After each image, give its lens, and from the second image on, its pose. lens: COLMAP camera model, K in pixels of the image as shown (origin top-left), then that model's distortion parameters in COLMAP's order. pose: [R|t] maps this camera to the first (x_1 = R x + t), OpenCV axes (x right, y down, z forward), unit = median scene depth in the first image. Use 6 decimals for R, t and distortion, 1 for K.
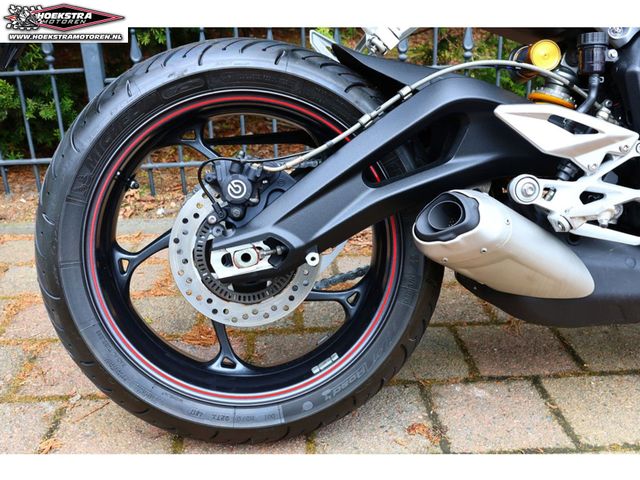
lens RADIAL K [[704.0, 0, 320.0], [0, 704.0, 240.0], [0, 0, 1]] dist [-0.003747, -0.019334]
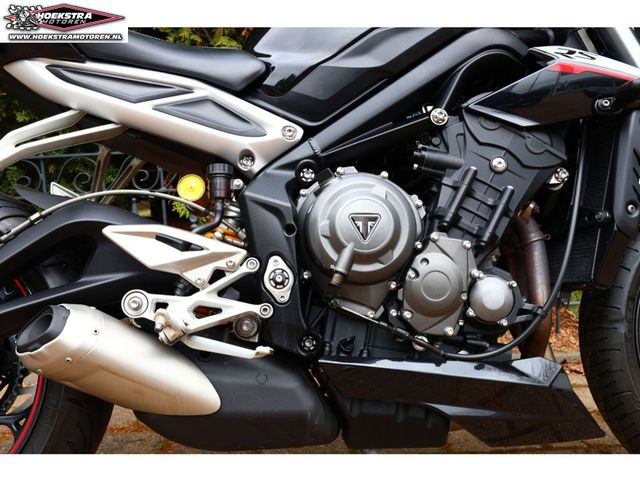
lens RADIAL K [[652.9, 0, 320.0], [0, 652.9, 240.0], [0, 0, 1]] dist [0.002872, 0.005768]
pose [[0.998730, -0.016683, -0.047543, 0.603153], [0.003300, 0.963224, -0.268679, 0.096687], [0.050277, 0.268181, 0.962056, 0.053295]]
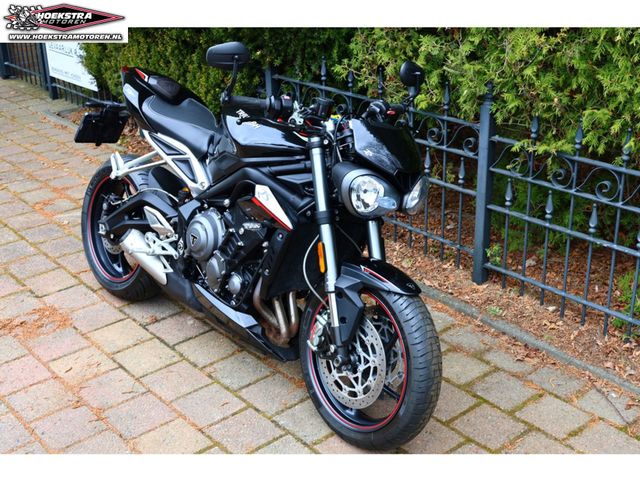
lens RADIAL K [[859.5, 0, 320.0], [0, 859.5, 240.0], [0, 0, 1]] dist [-0.010806, -0.022508]
pose [[0.600631, 0.328217, -0.729051, 3.149524], [-0.285368, 0.939800, 0.187994, -0.885724], [0.746865, 0.095133, 0.658136, -0.730759]]
